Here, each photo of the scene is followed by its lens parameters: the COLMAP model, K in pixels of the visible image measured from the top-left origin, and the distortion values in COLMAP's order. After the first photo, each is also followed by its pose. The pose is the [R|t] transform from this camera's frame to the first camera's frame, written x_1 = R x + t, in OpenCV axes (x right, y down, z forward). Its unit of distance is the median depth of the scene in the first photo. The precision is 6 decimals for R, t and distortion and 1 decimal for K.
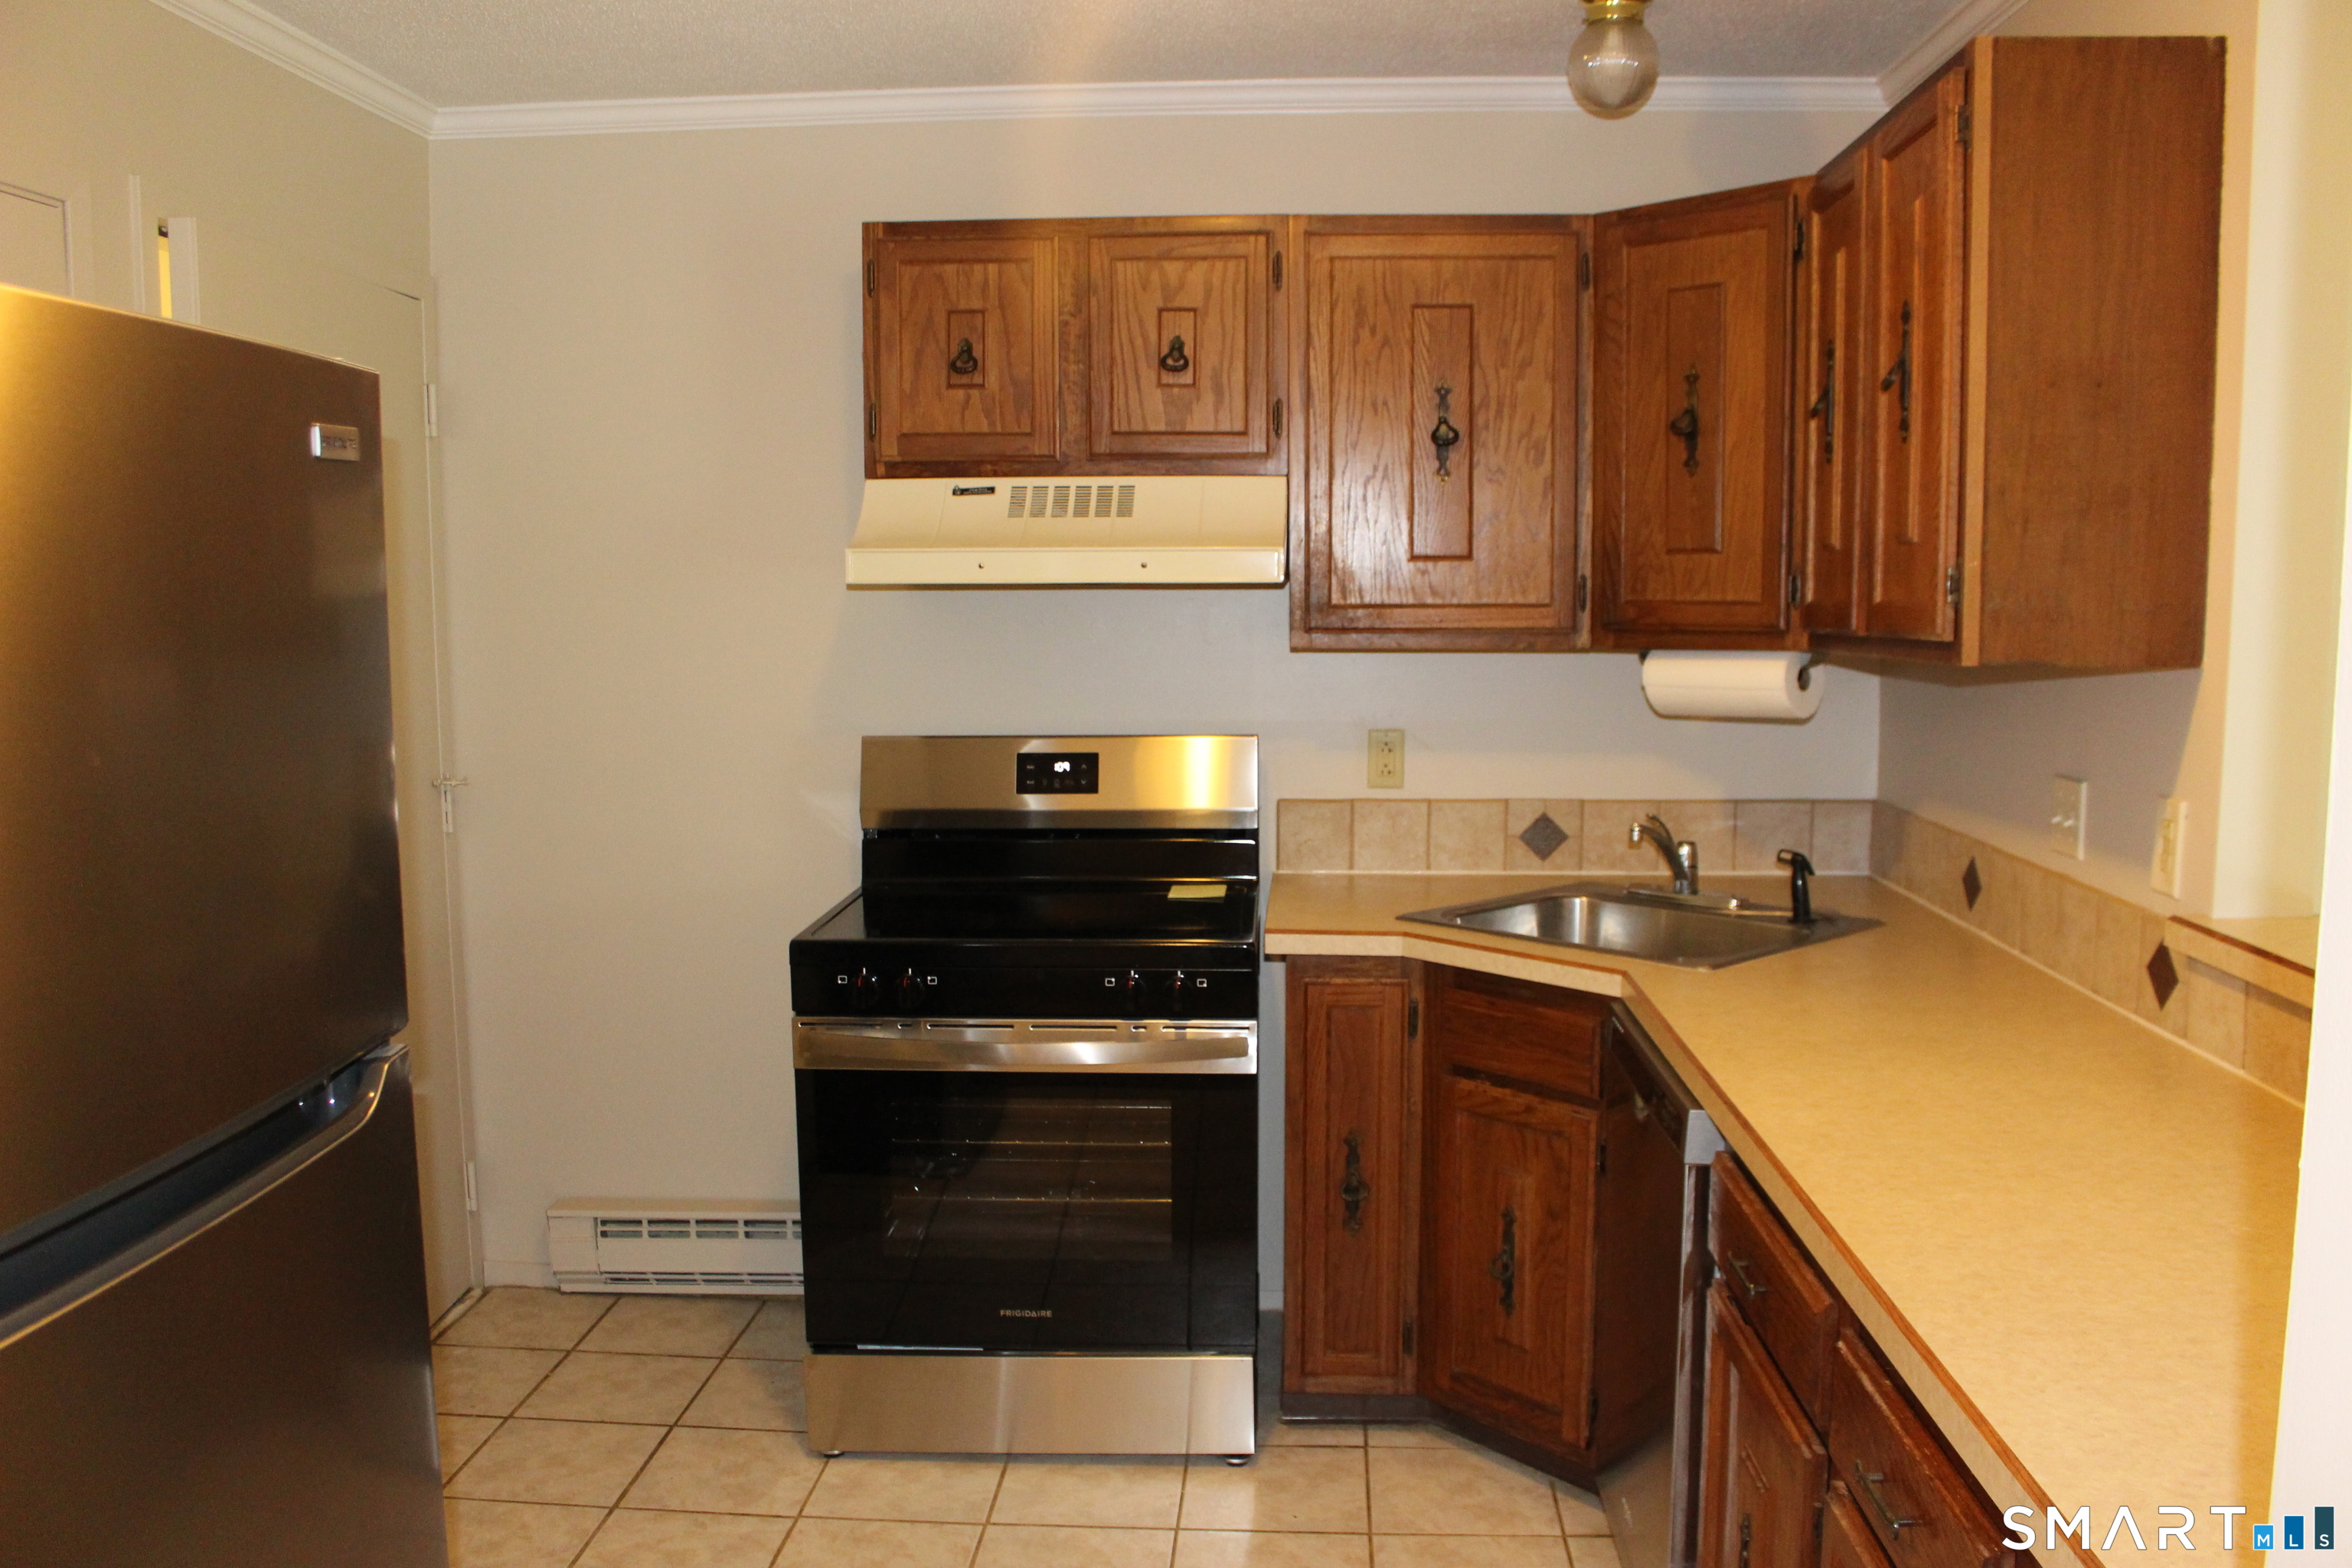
lens RADIAL K [[1919.2, 0, 1176.0], [0, 1919.2, 784.0], [0, 0, 1]] dist [-0.168856, 0.131463]
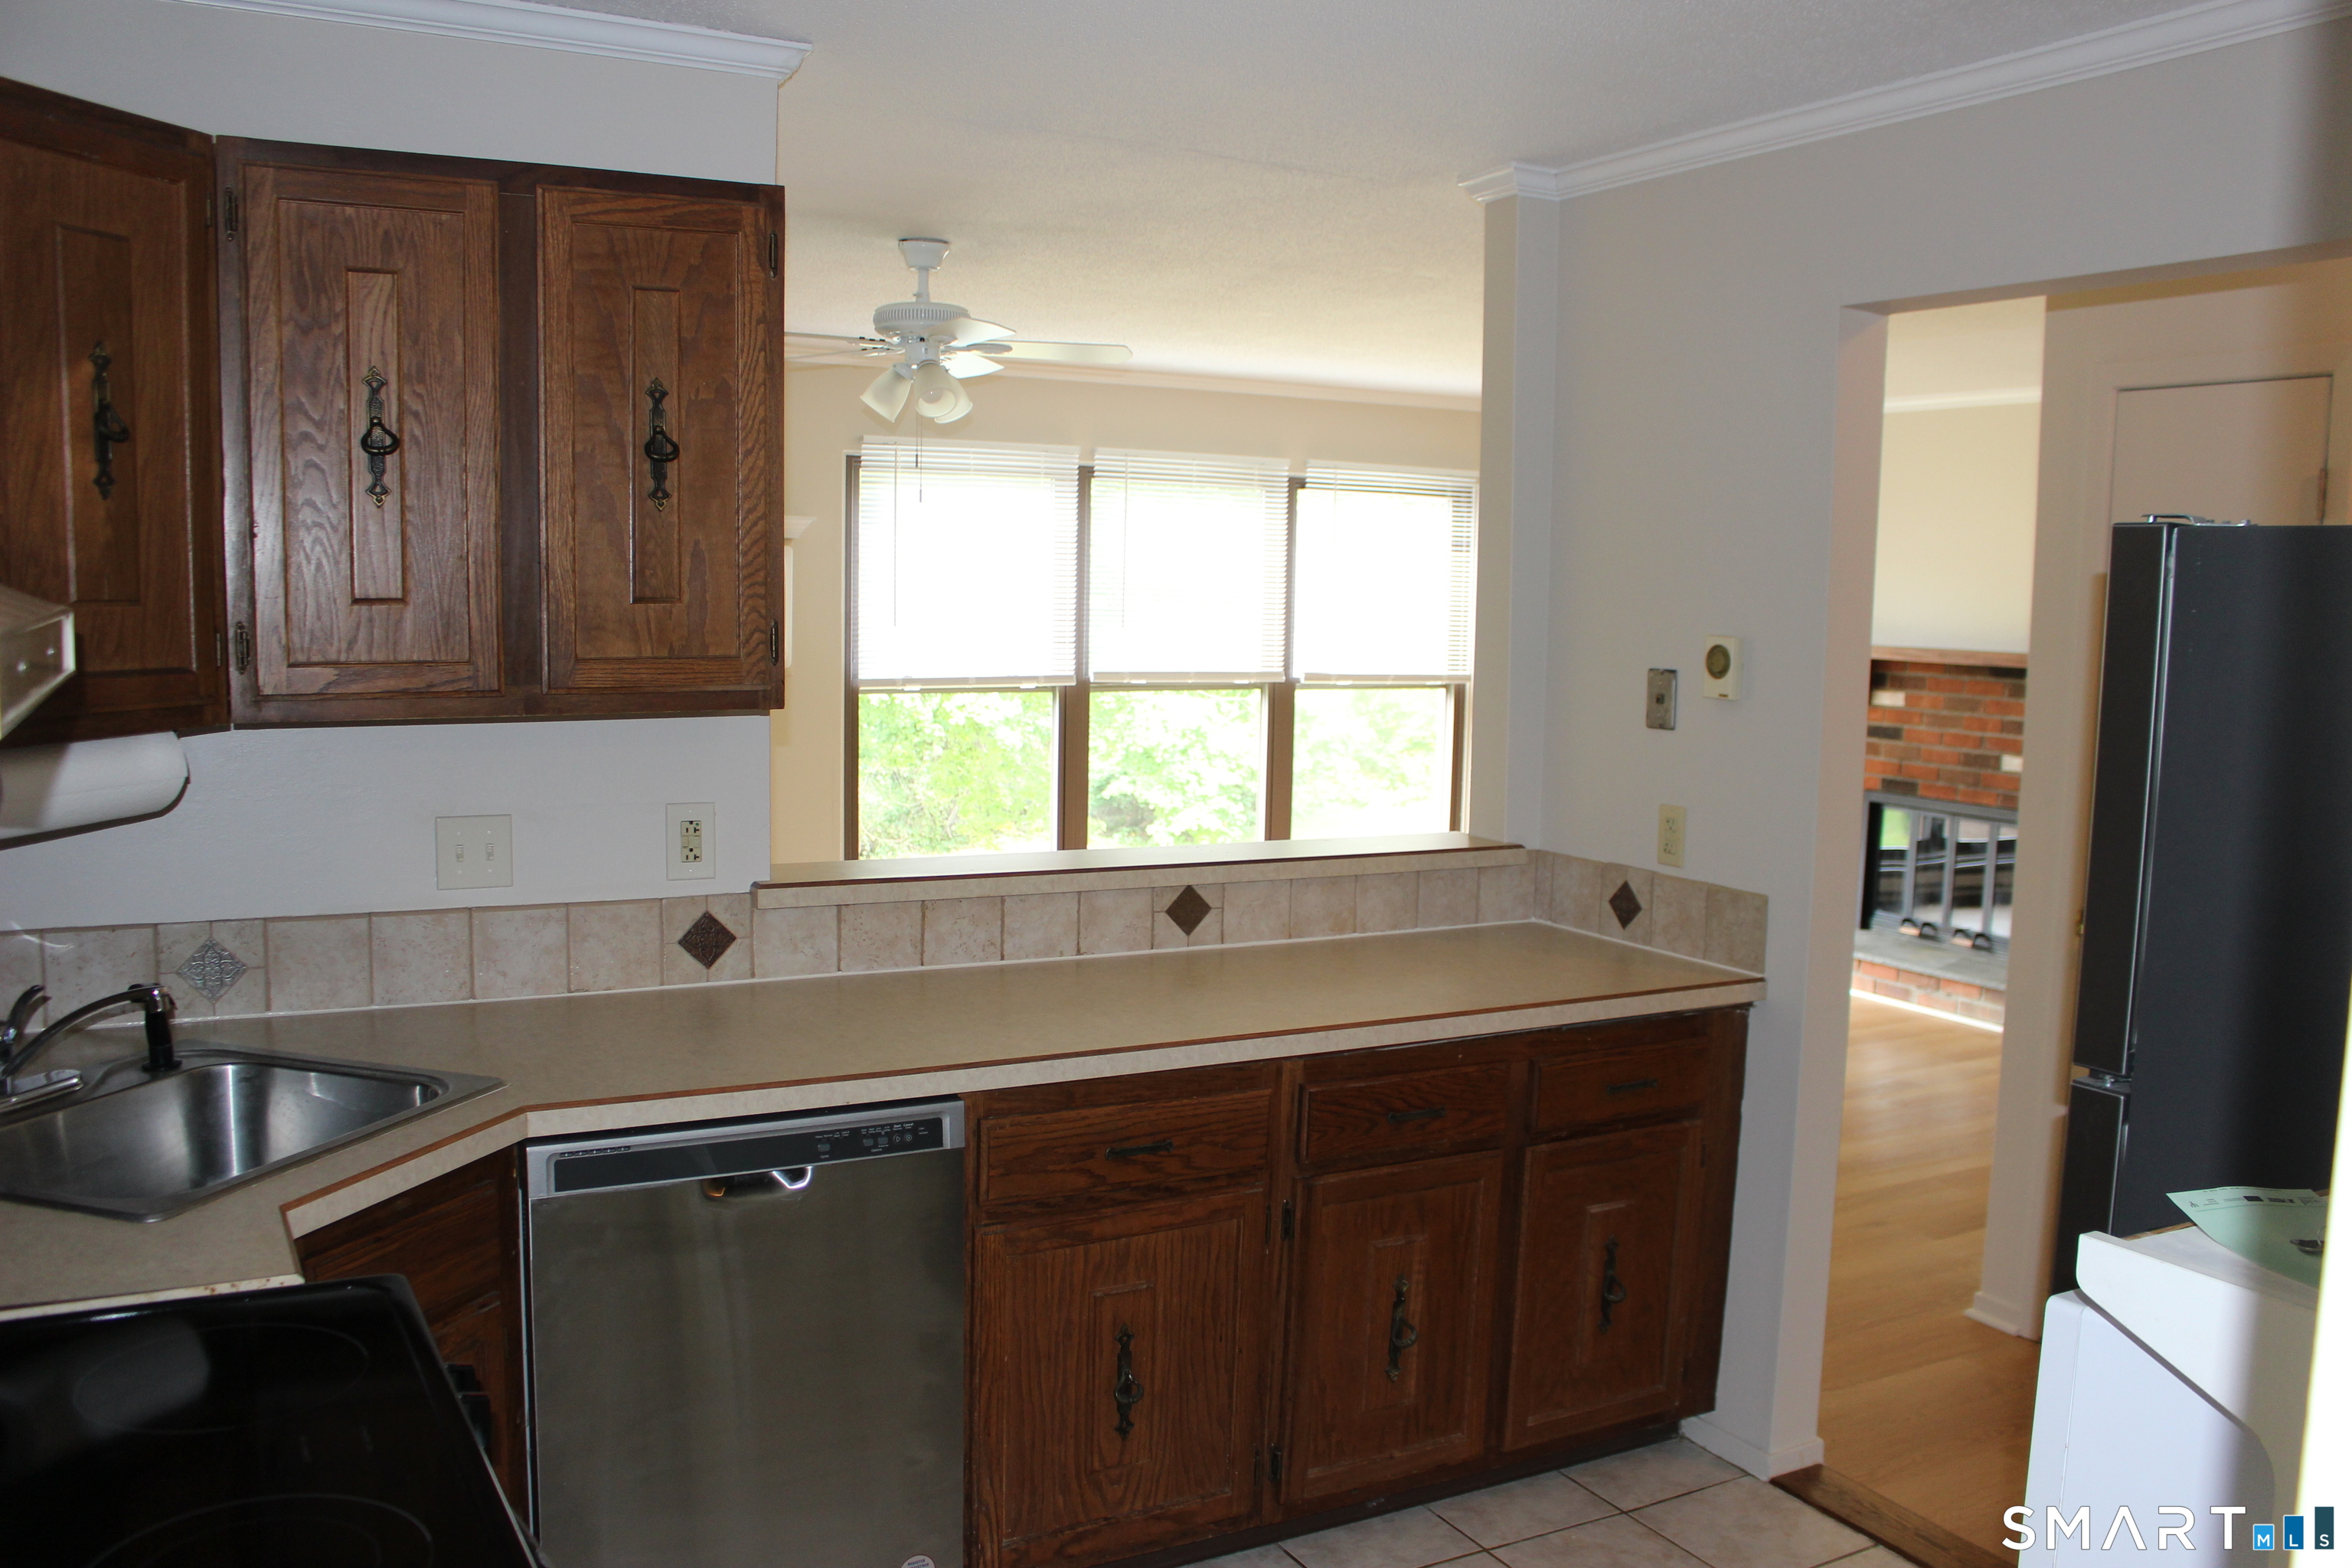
lens RADIAL K [[1919.2, 0, 1176.0], [0, 1919.2, 784.0], [0, 0, 1]] dist [-0.168856, 0.131463]
pose [[-0.529763, -0.093573, 0.842968, -0.535262], [0.070503, 0.985597, 0.153713, -0.133134], [-0.845210, 0.140864, -0.515536, 1.021214]]
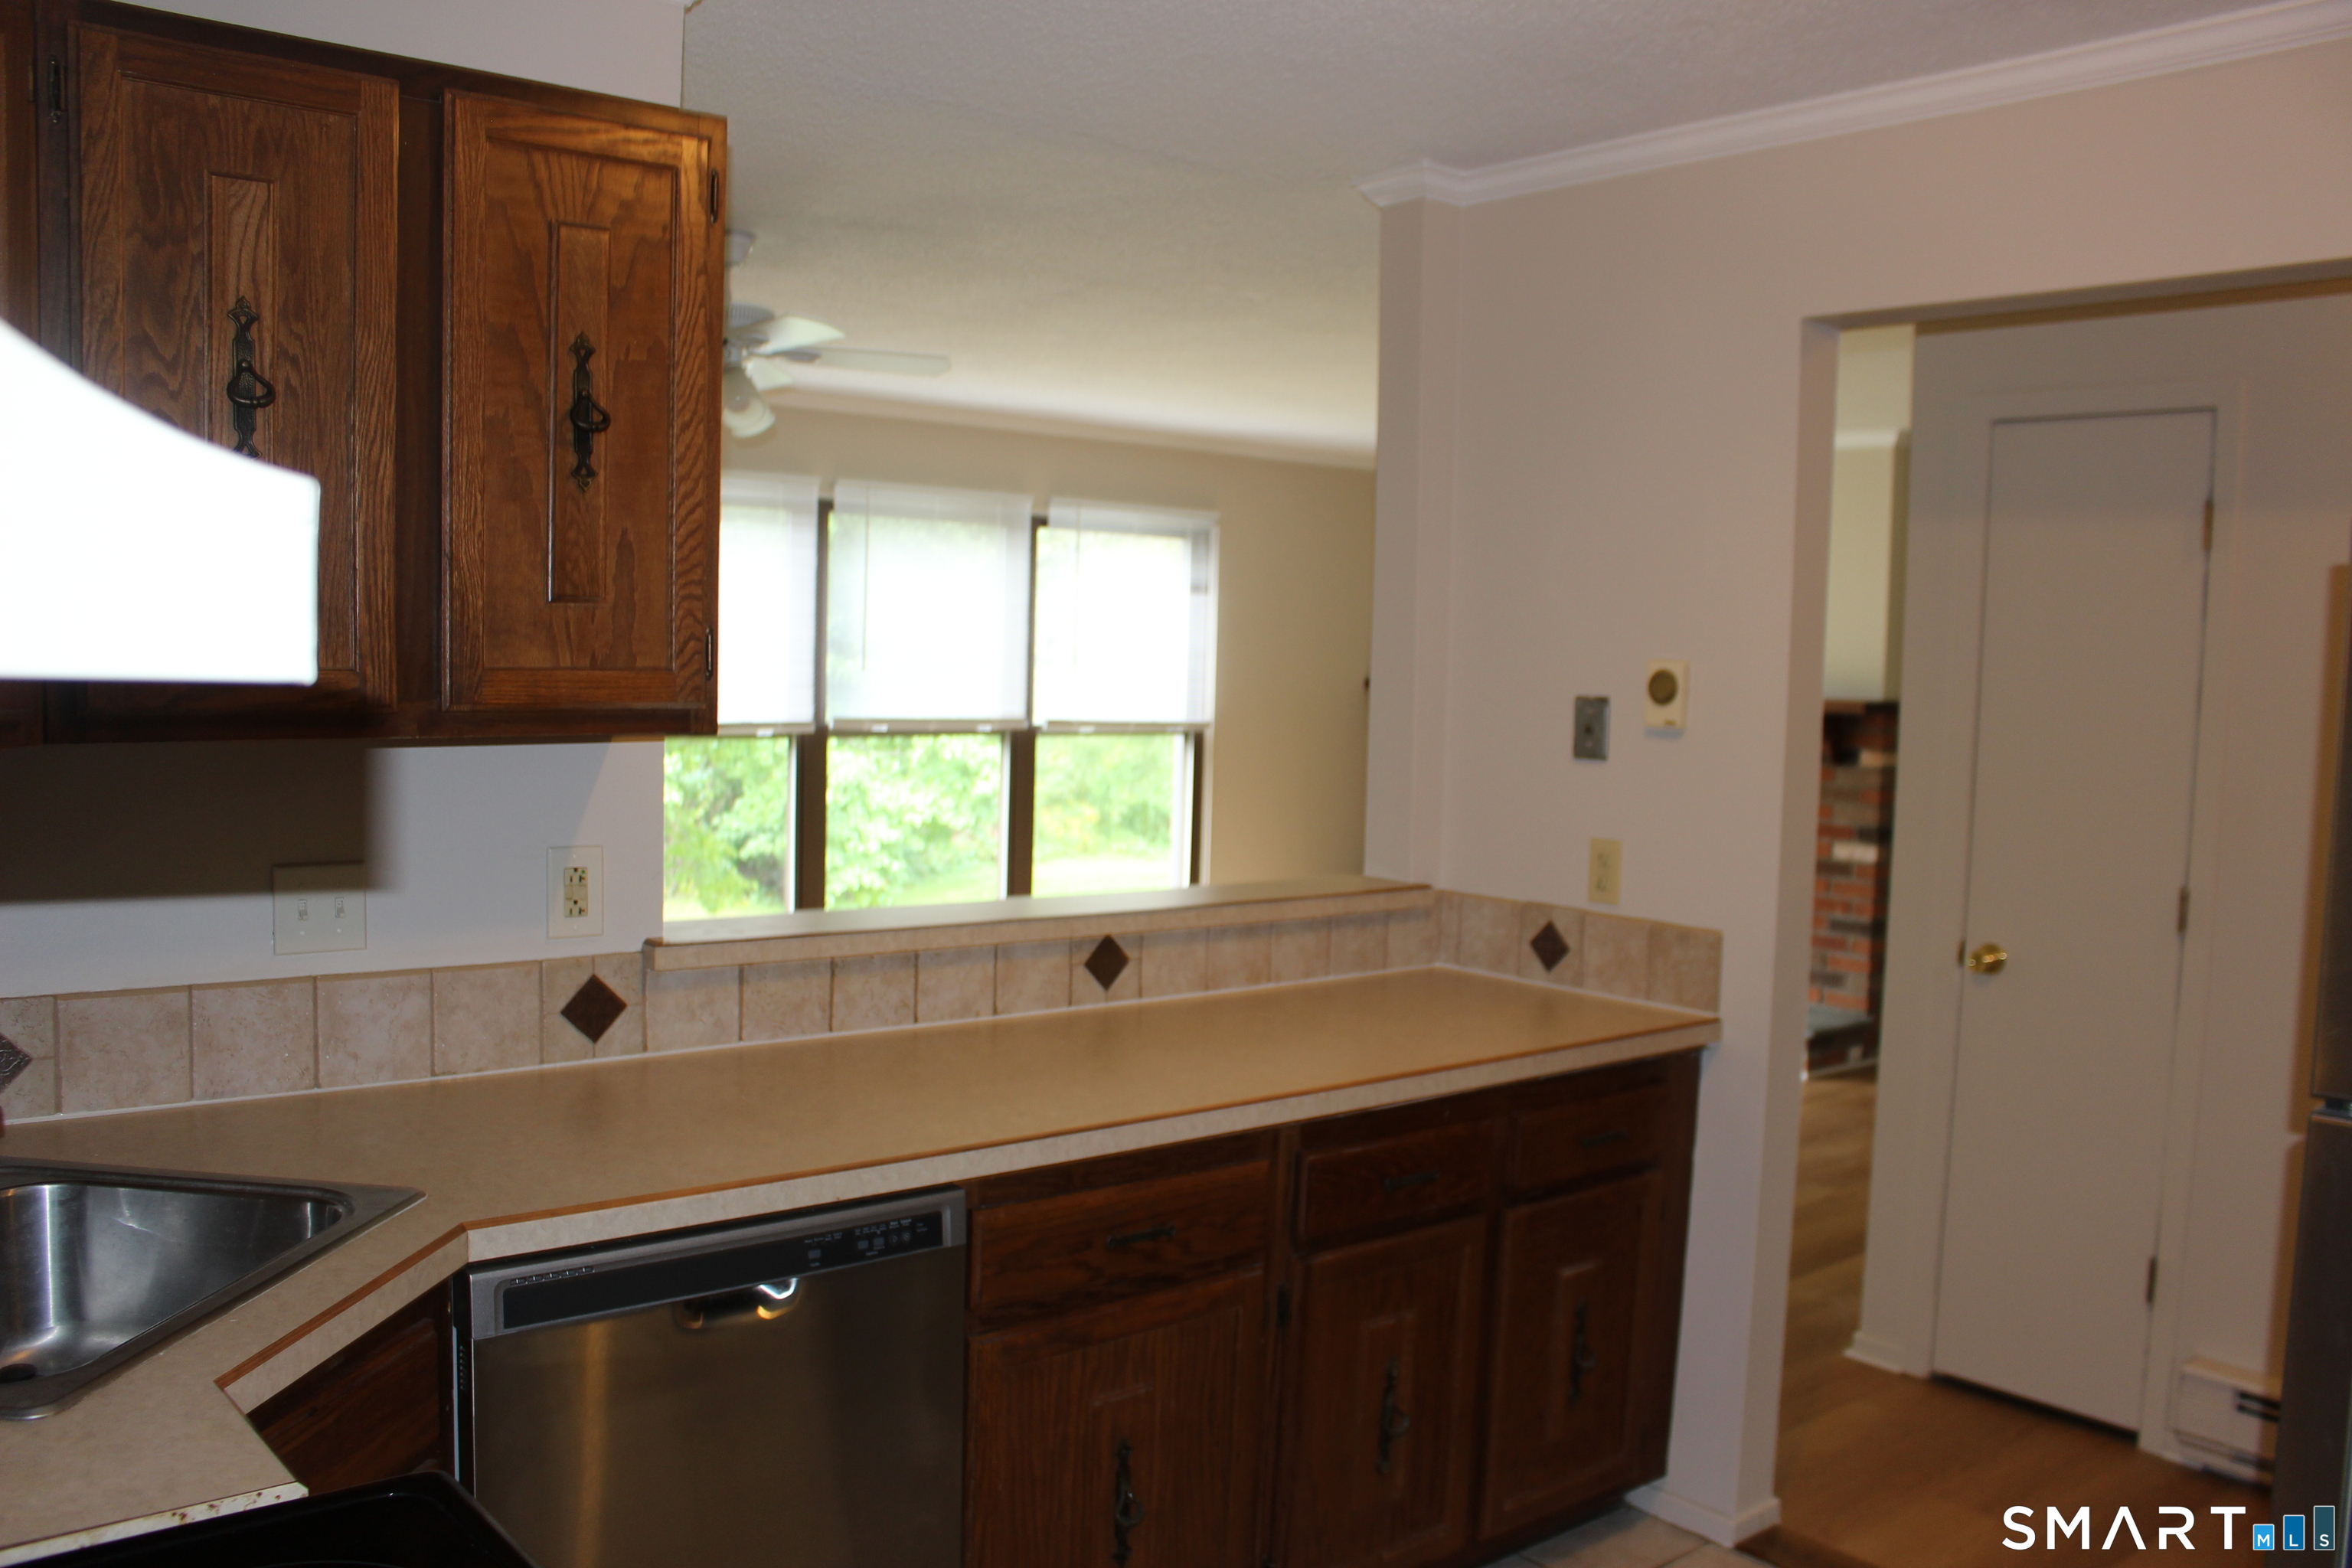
lens RADIAL K [[1919.2, 0, 1176.0], [0, 1919.2, 784.0], [0, 0, 1]] dist [-0.168856, 0.131463]
pose [[-0.683494, -0.064447, 0.727105, -0.357934], [0.051287, 0.989393, 0.135906, -0.116481], [-0.728152, 0.130182, -0.672939, 1.086586]]
